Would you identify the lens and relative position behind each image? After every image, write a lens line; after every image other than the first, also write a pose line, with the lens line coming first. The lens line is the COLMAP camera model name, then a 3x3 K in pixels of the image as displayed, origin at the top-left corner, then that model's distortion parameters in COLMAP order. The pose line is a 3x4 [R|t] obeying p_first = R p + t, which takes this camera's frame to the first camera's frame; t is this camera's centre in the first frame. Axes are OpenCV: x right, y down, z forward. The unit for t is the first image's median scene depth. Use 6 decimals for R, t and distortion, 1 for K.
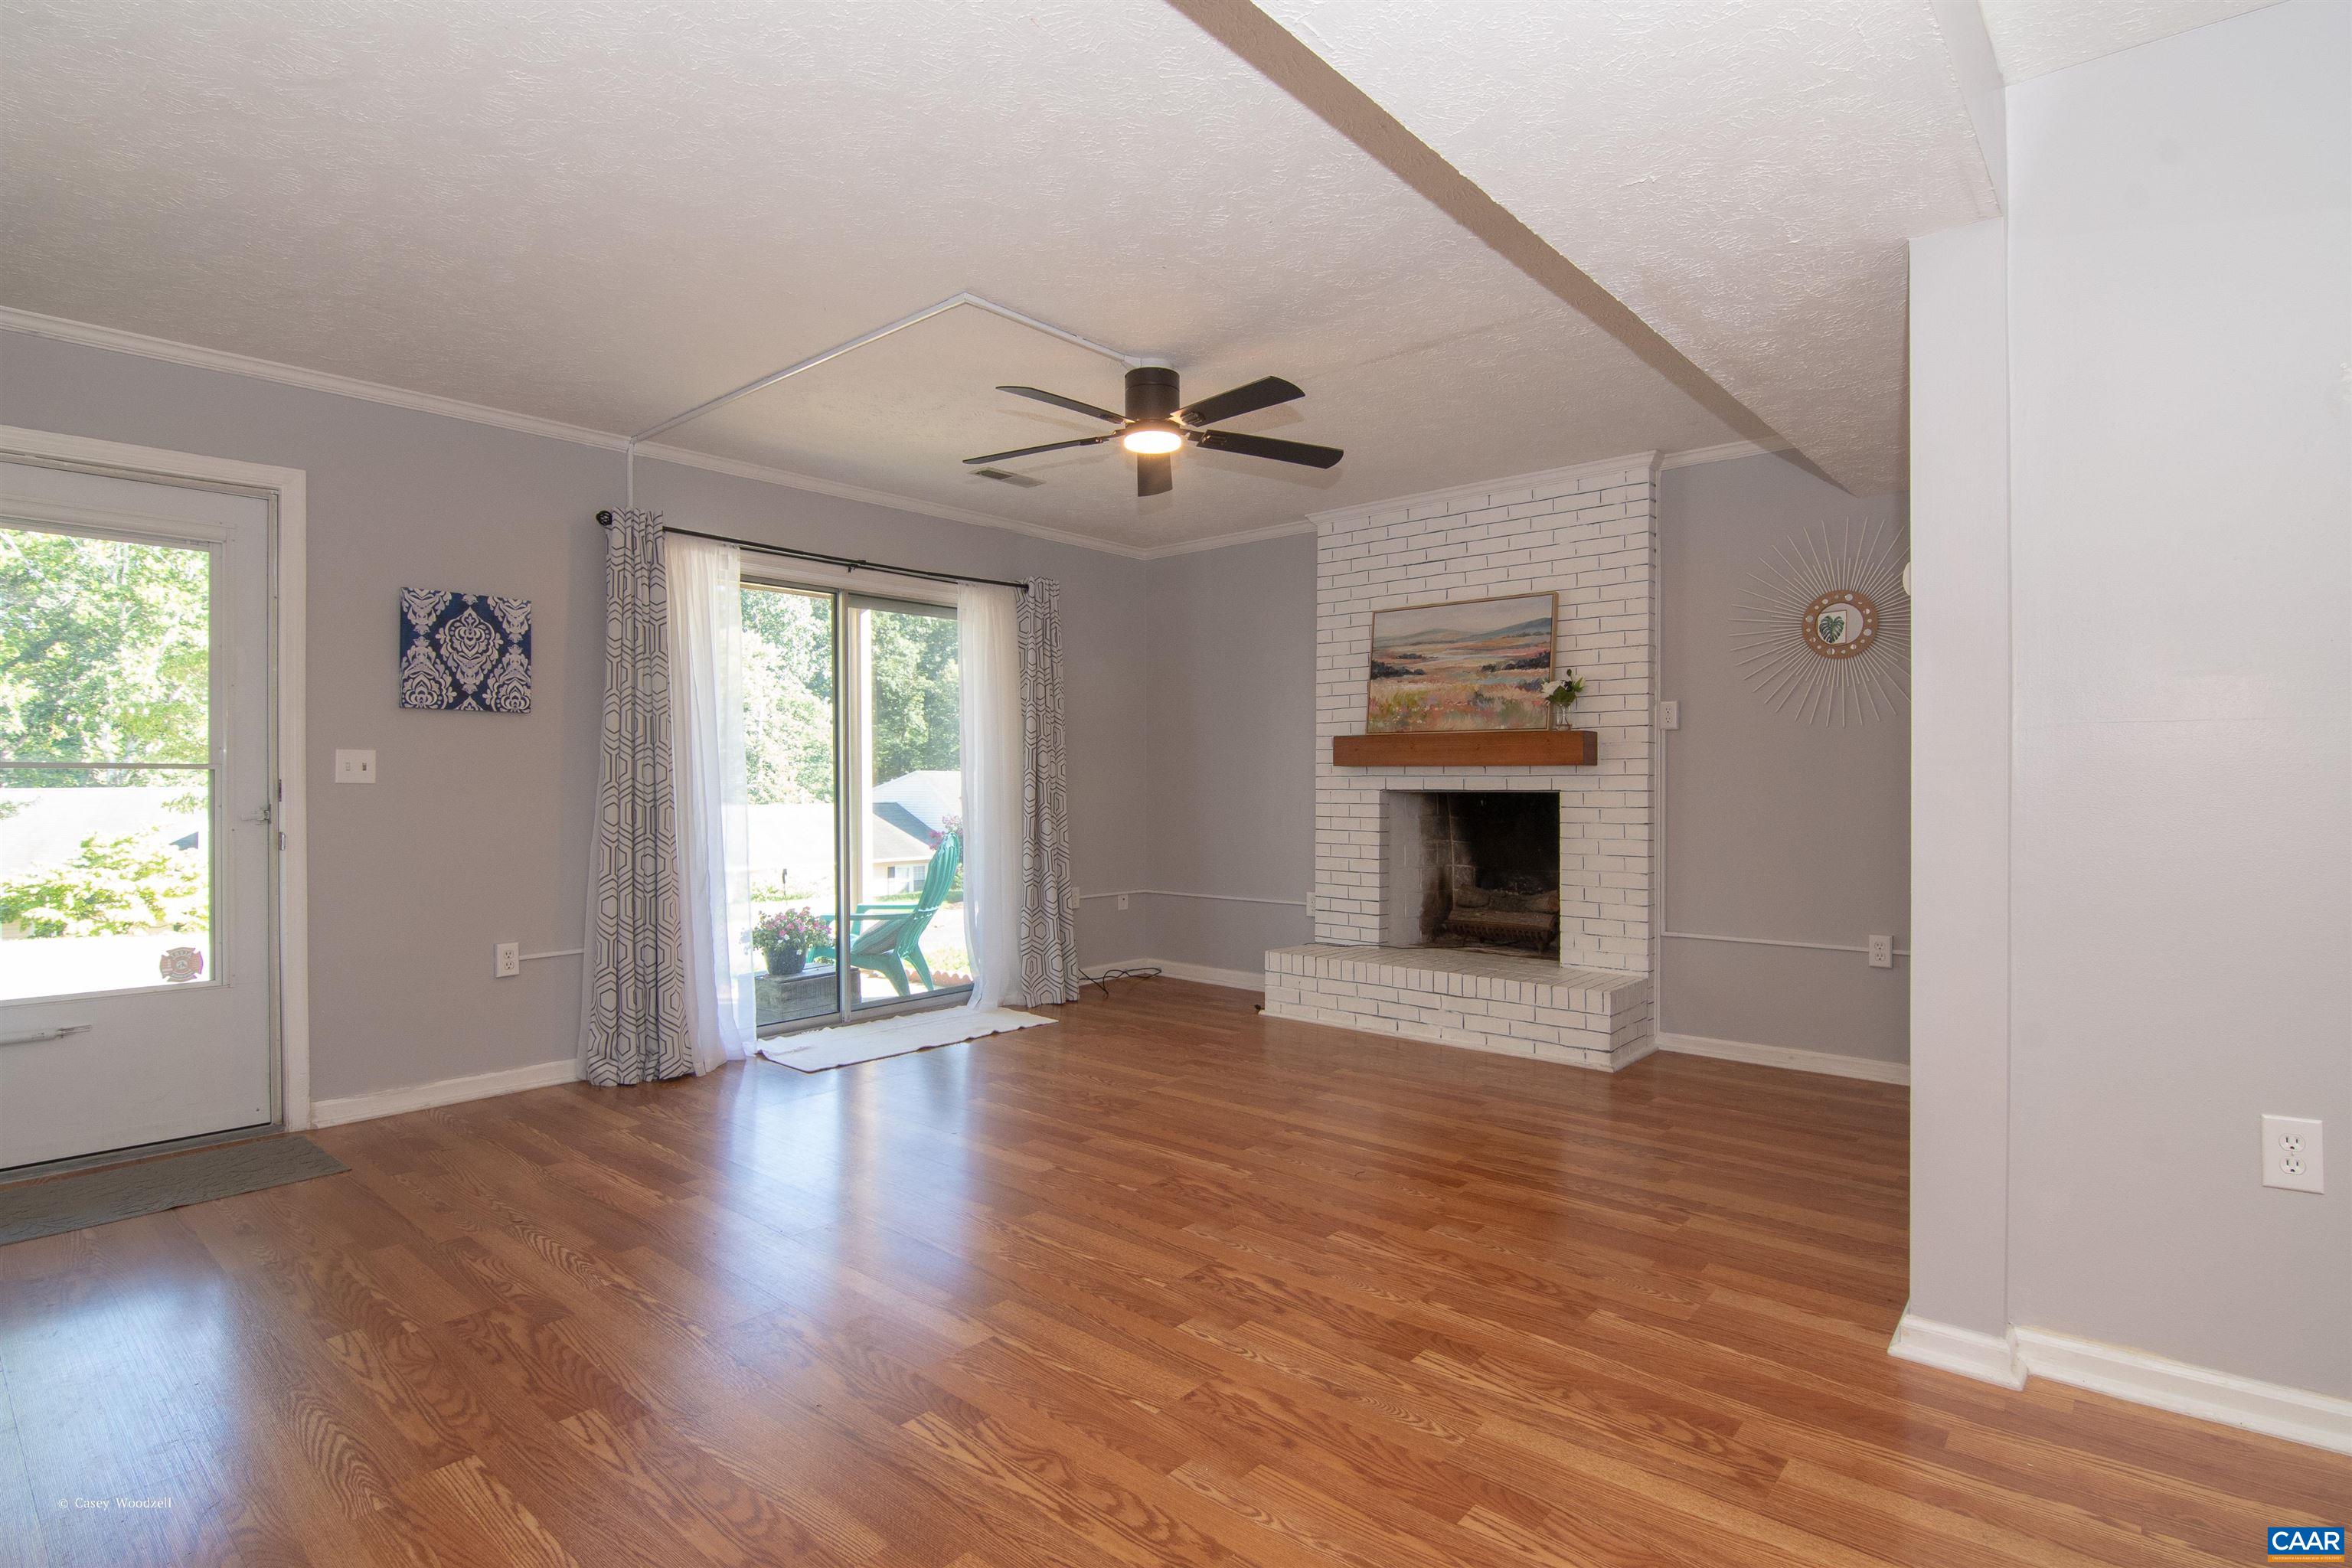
lens RADIAL K [[1170.1, 0, 1151.8], [0, 1170.1, 782.3], [0, 0, 1]] dist [-0.002332, -0.018881]
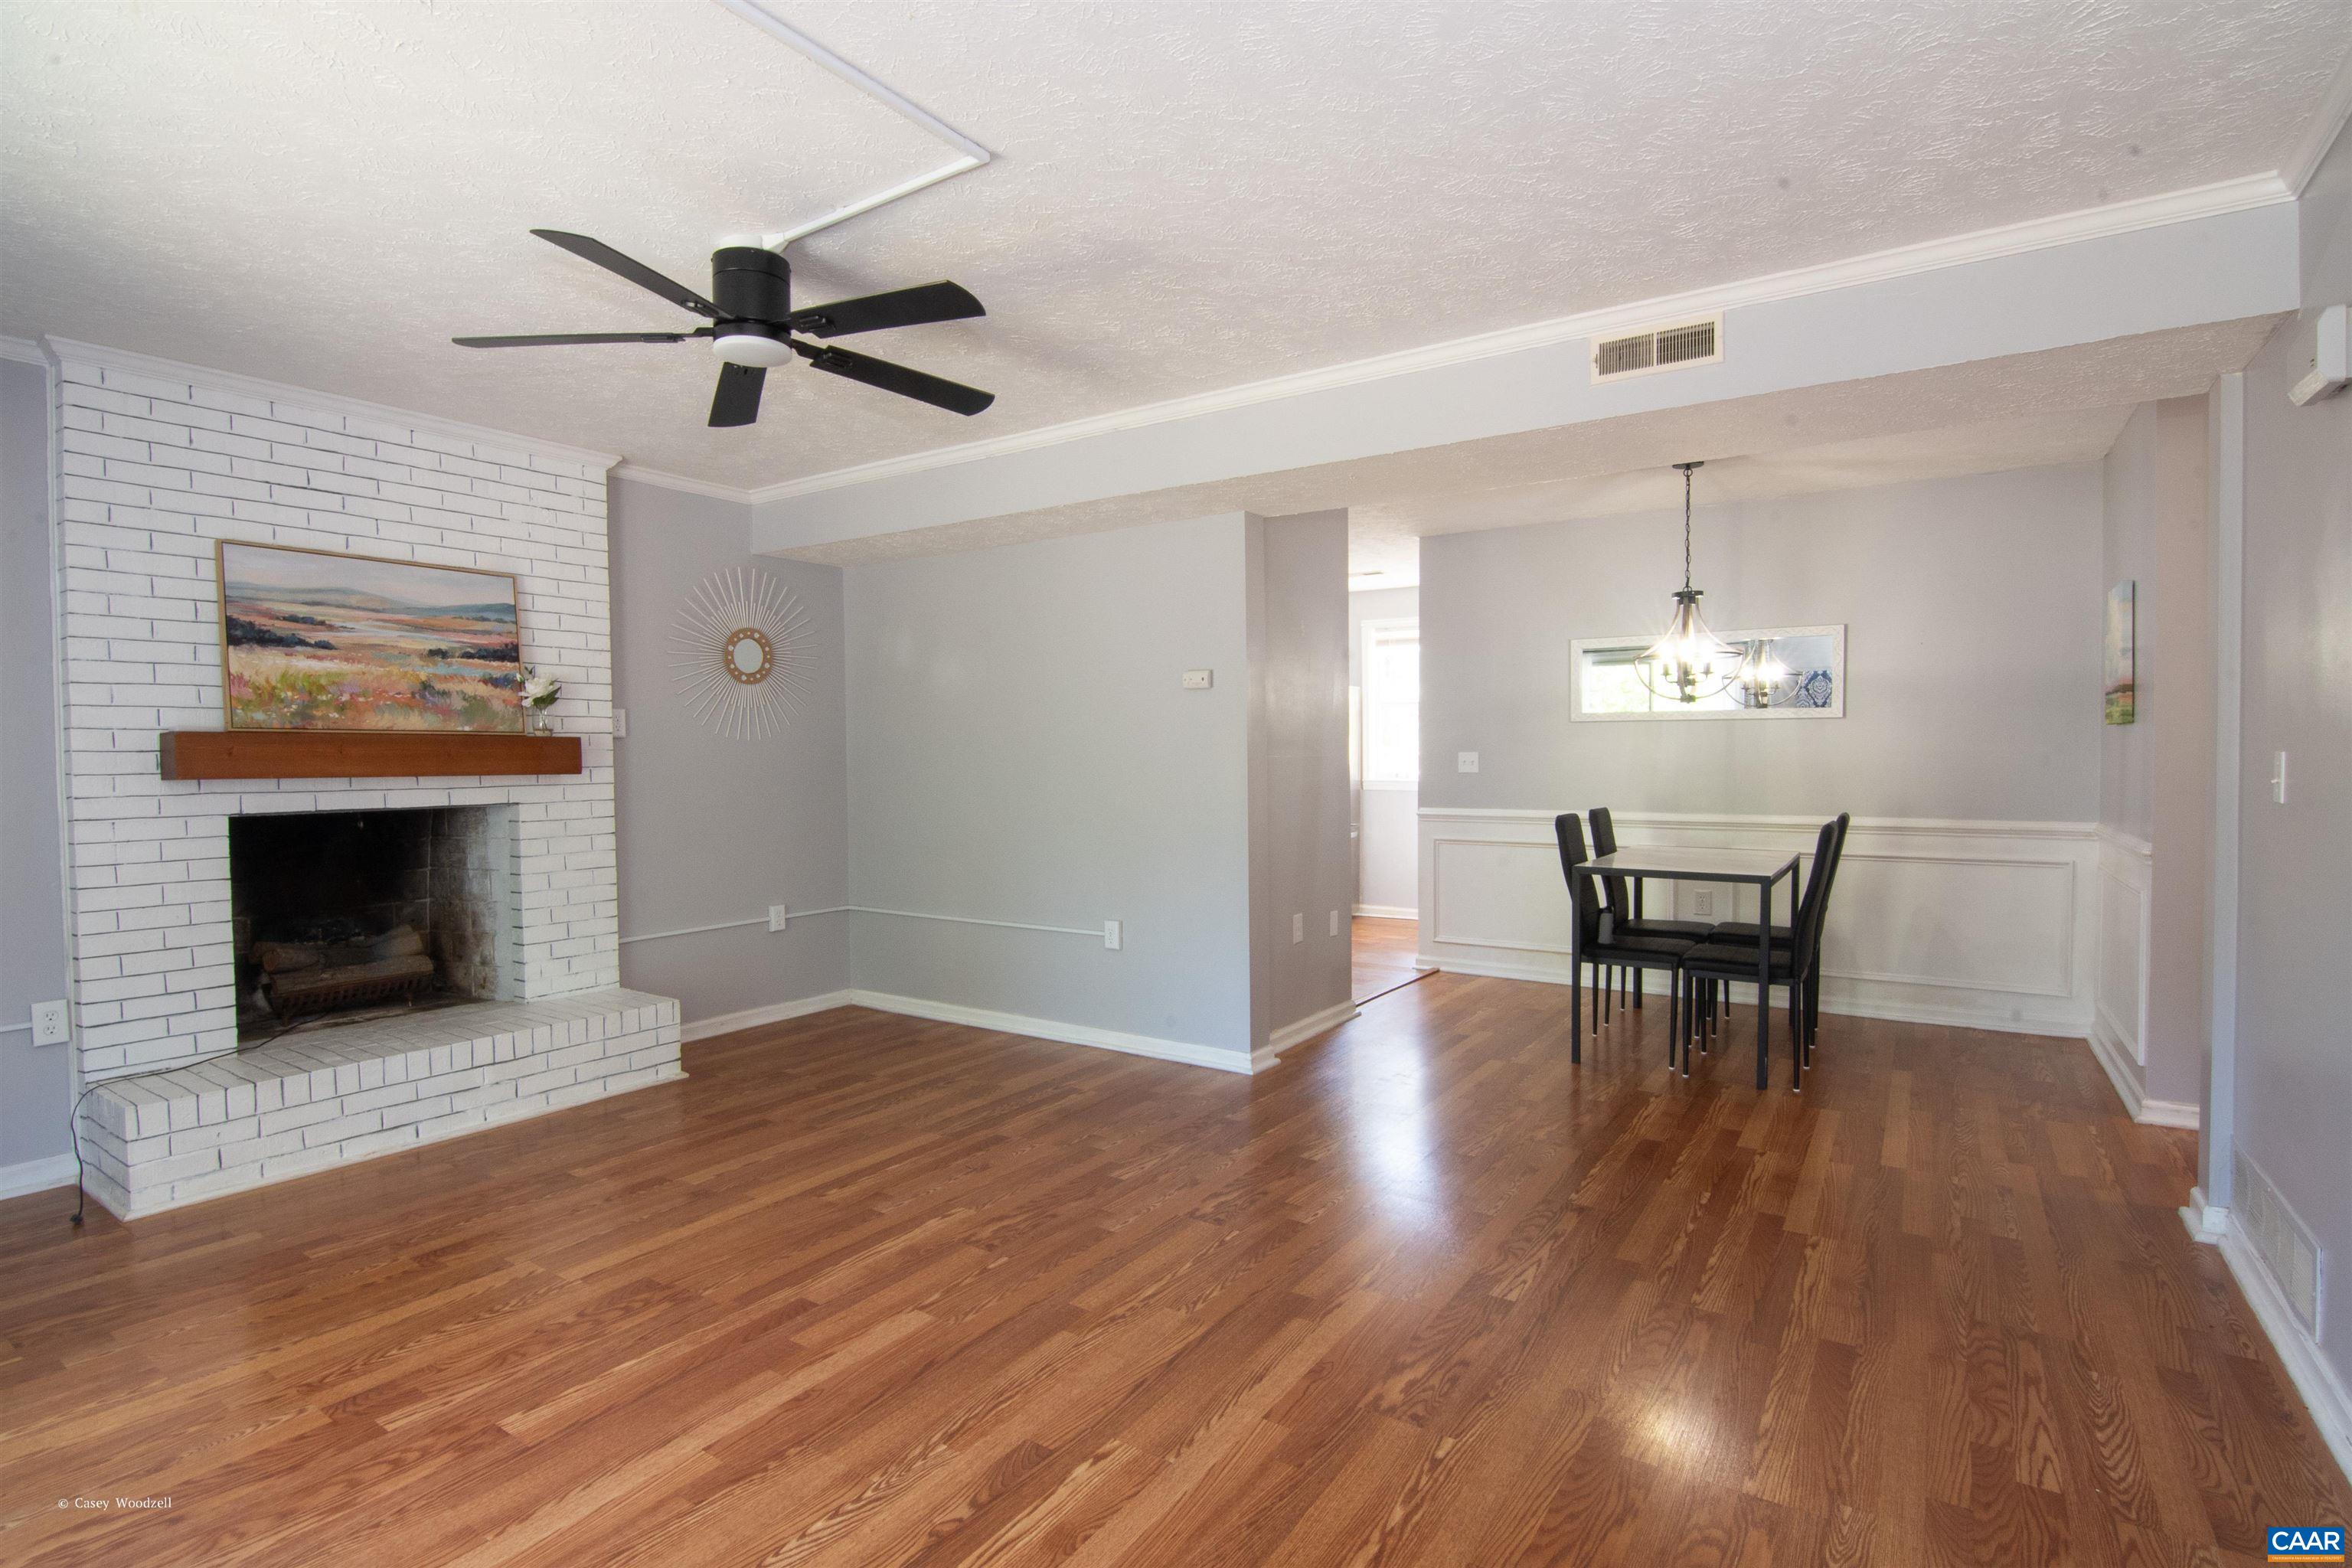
lens RADIAL K [[1191.8, 0, 1155.5], [0, 1191.8, 786.7], [0, 0, 1]] dist [-0.007897, -0.010677]
pose [[-0.152812, -0.025970, 0.987914, -0.664310], [0.008330, 0.999585, 0.027566, -0.028568], [-0.988220, 0.012442, -0.152533, 0.729393]]
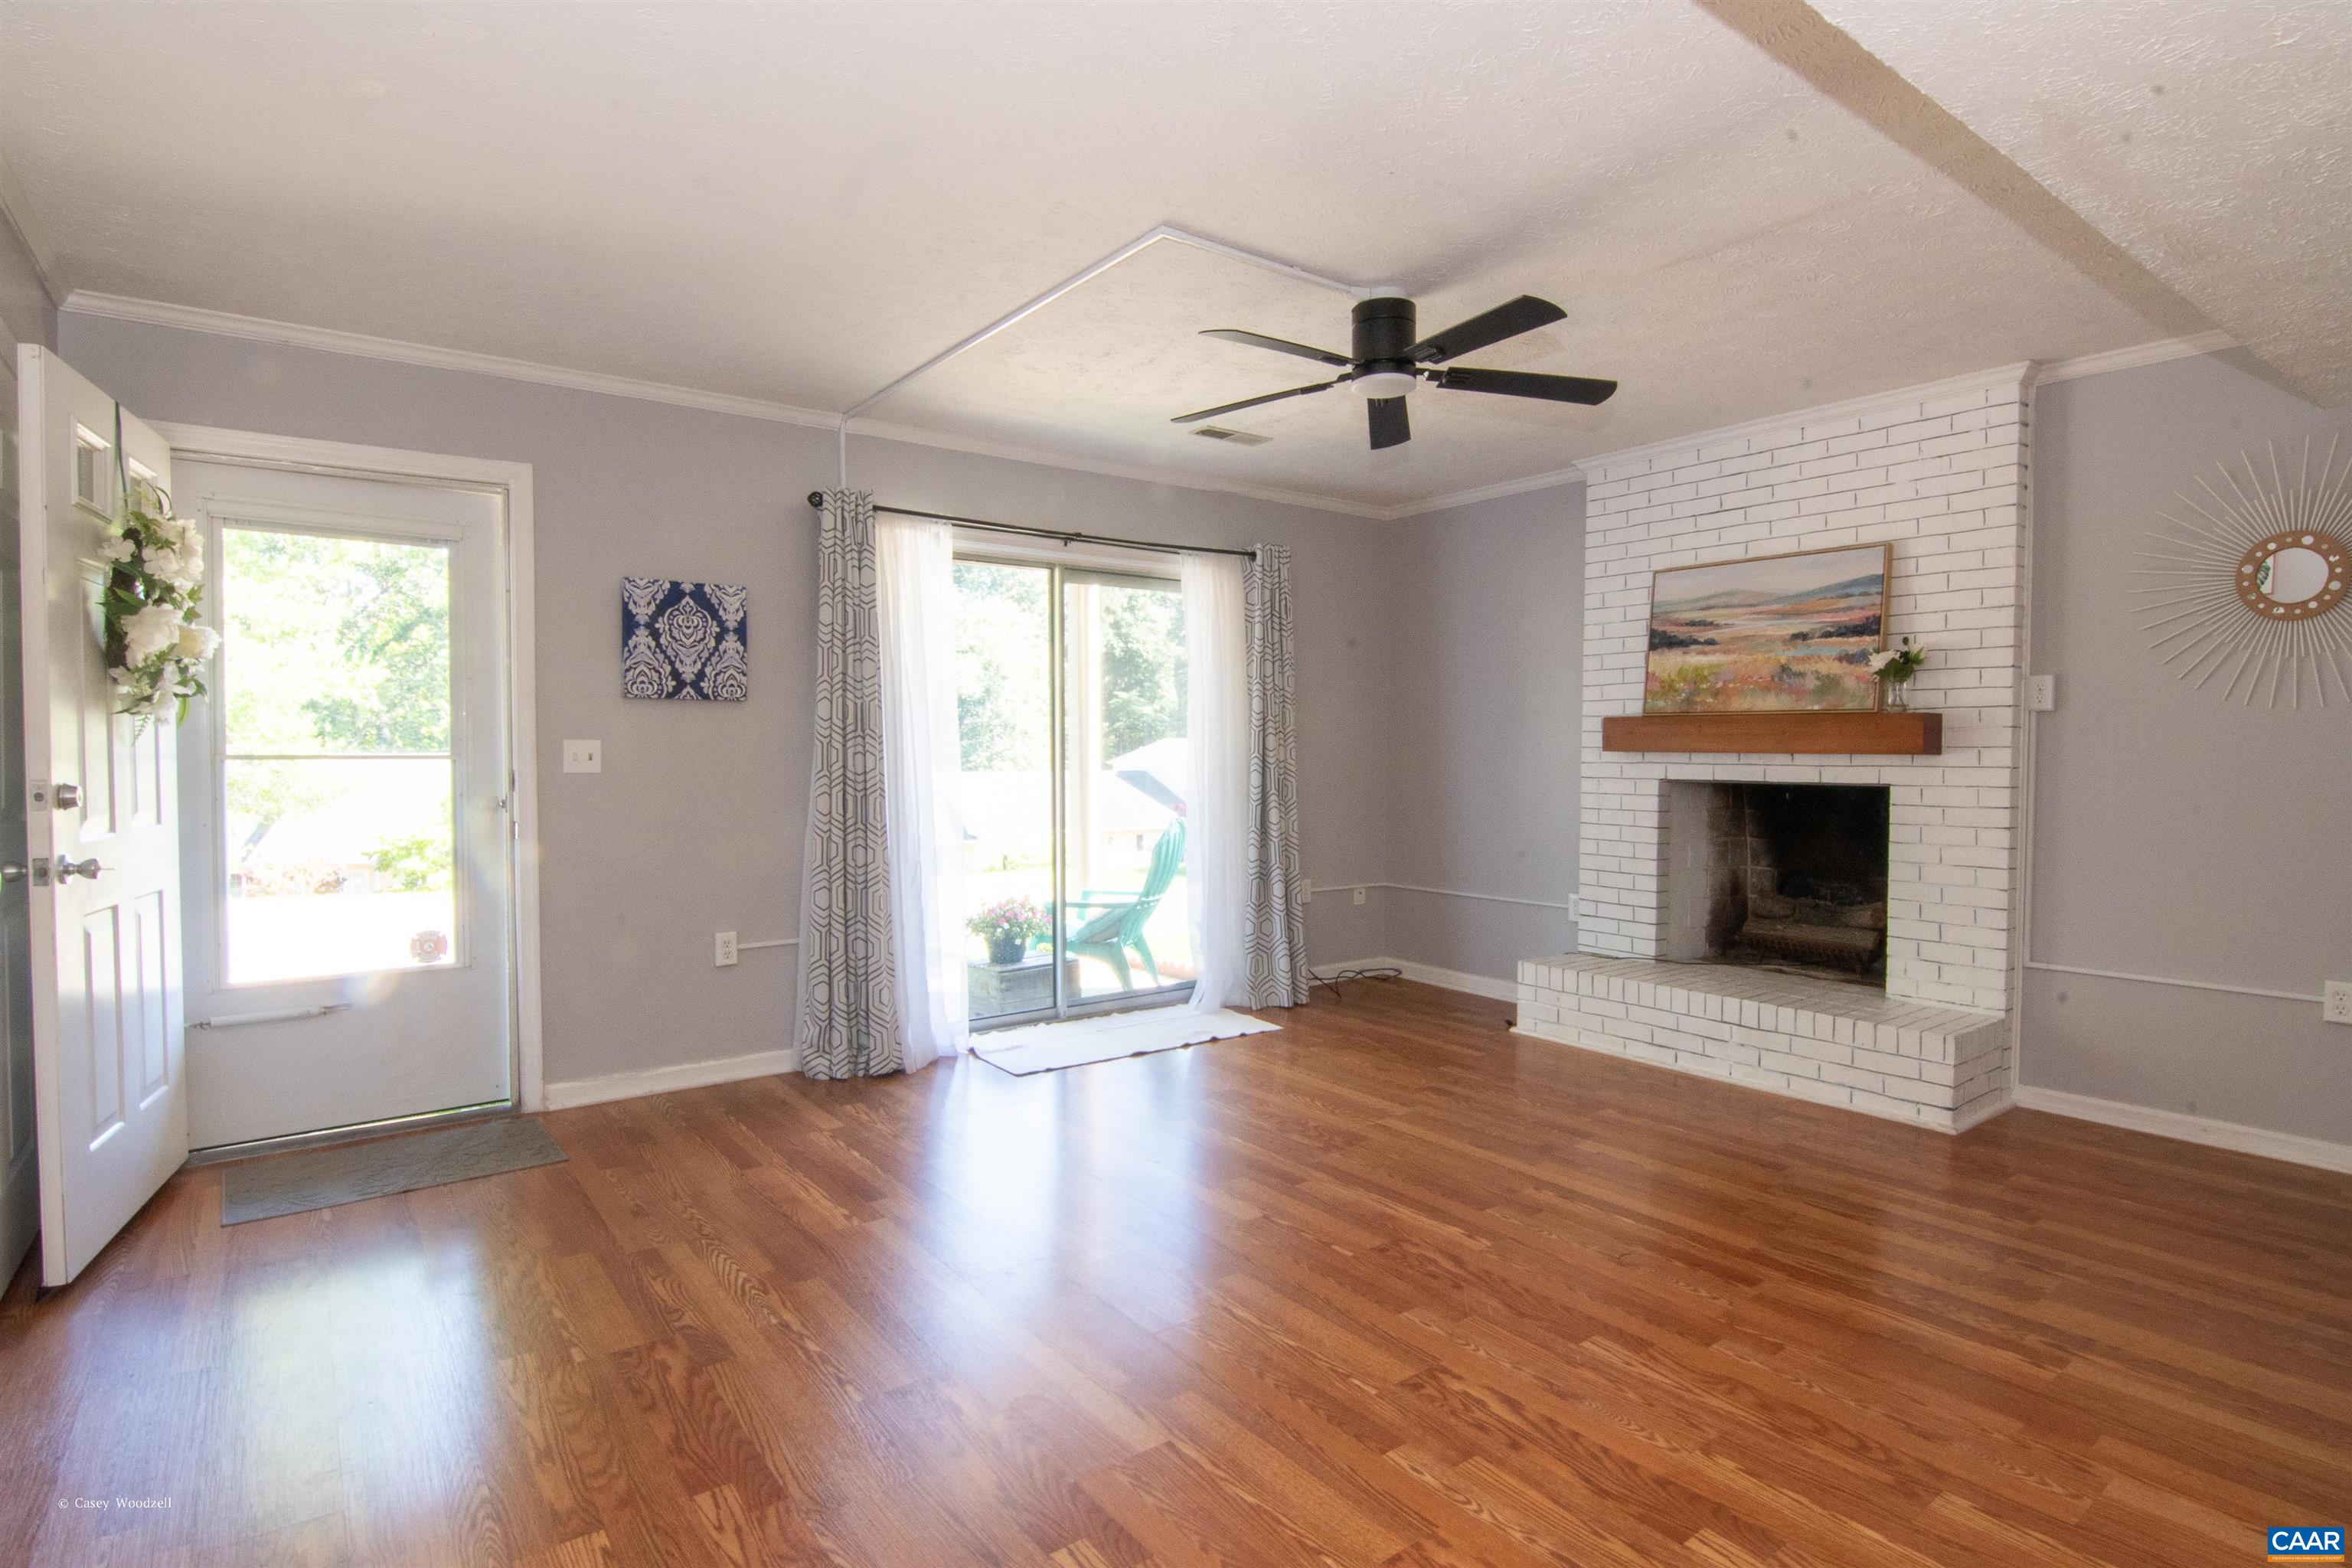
lens RADIAL K [[1191.8, 0, 1155.5], [0, 1191.8, 786.7], [0, 0, 1]] dist [-0.007897, -0.010677]
pose [[0.978246, 0.007790, -0.207303, 0.017393], [-0.001135, 0.999481, 0.032201, -0.019585], [0.207446, -0.031265, 0.977747, 0.082739]]
